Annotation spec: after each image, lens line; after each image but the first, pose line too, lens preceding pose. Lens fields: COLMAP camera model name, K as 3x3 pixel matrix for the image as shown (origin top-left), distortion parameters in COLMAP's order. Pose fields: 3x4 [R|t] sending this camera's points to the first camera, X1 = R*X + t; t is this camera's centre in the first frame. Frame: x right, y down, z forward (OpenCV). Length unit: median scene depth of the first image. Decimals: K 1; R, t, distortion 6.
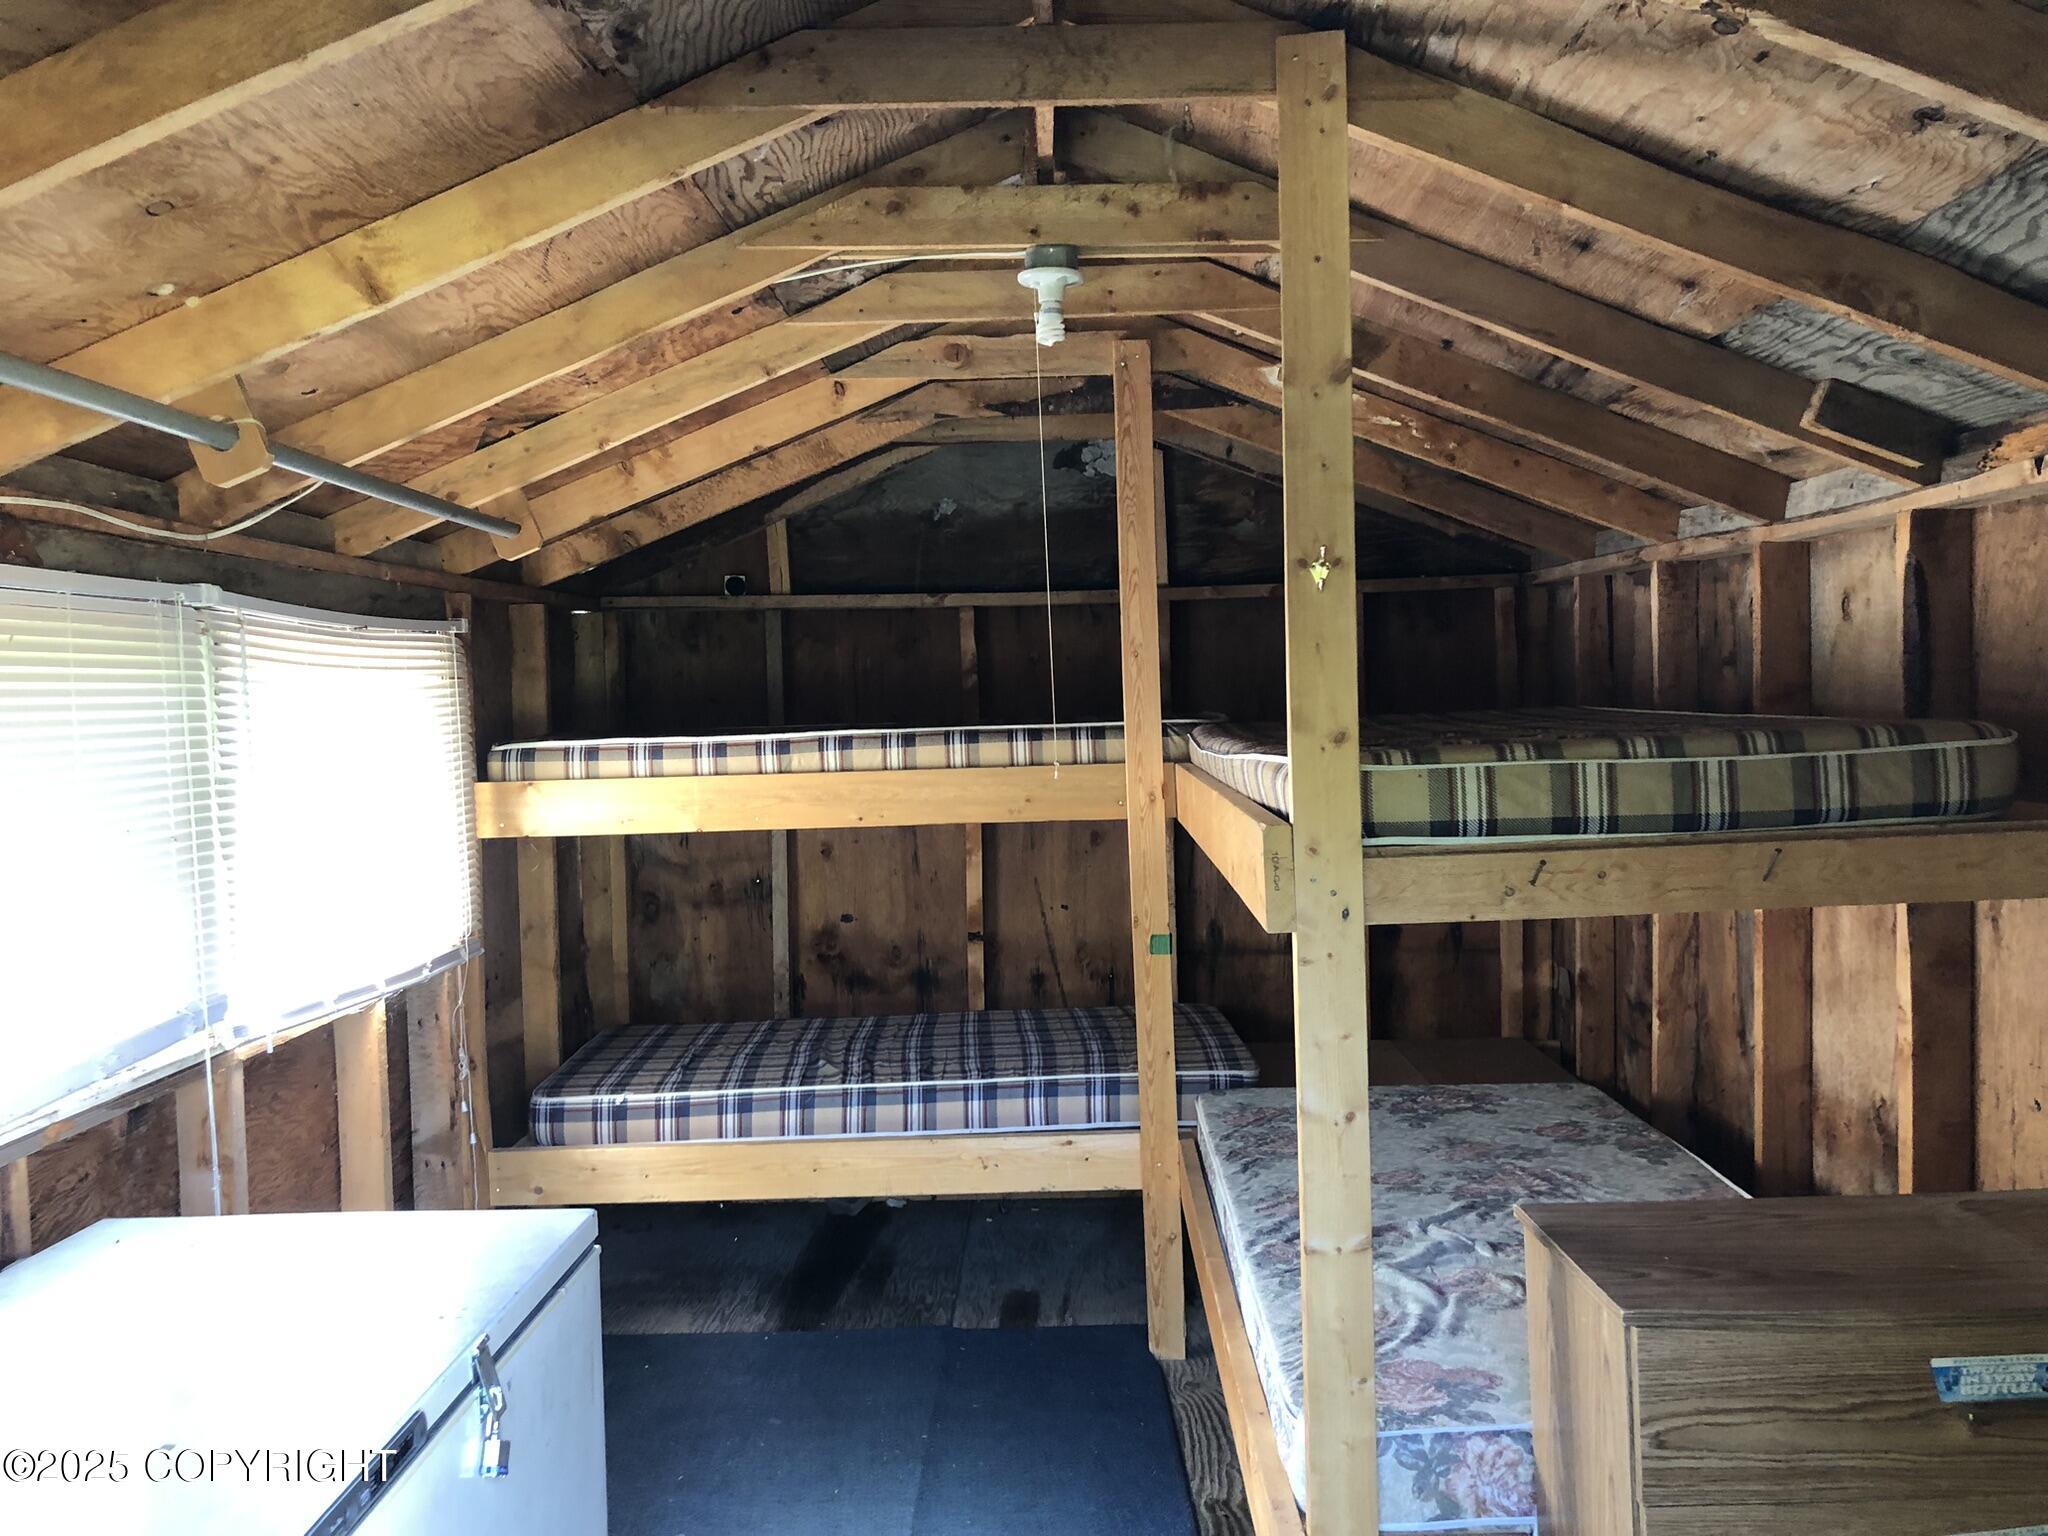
lens RADIAL K [[1685.3, 0, 1024.9], [0, 1685.3, 759.6], [0, 0, 1]] dist [0.023369, 0.003176]
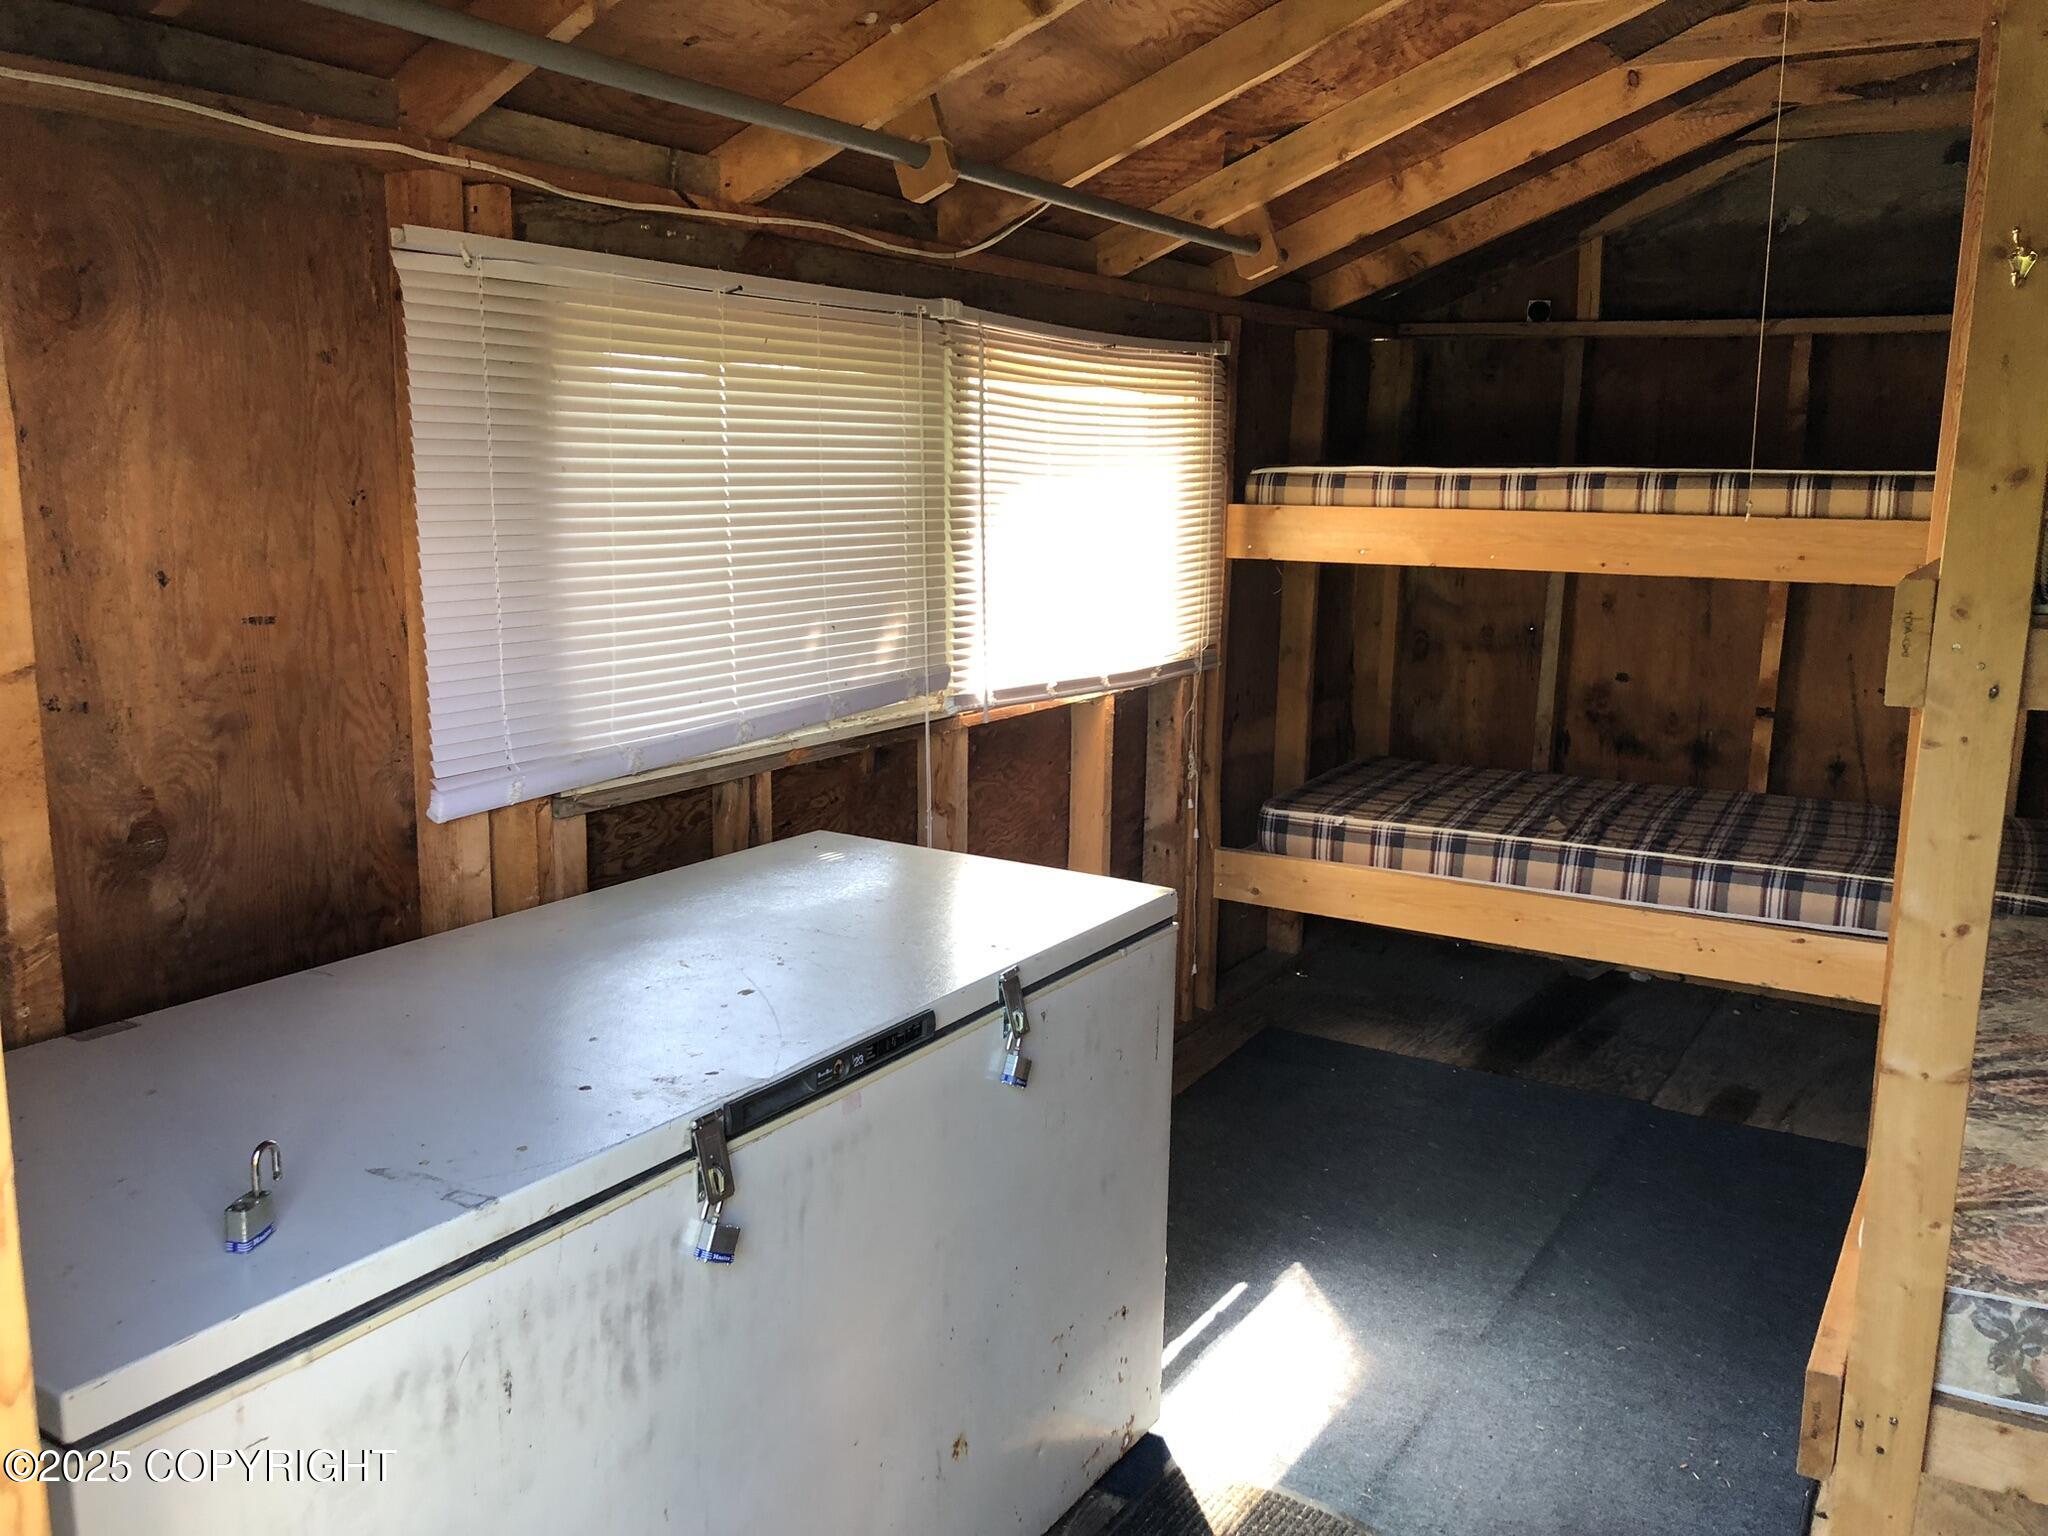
lens RADIAL K [[1685.3, 0, 1018.9], [0, 1685.3, 779.6], [0, 0, 1]] dist [0.023369, 0.003176]
pose [[0.861482, 0.136913, -0.488981, 0.101301], [-0.057751, 0.983134, 0.173530, 0.008505], [0.504493, -0.121254, 0.854859, 0.020428]]
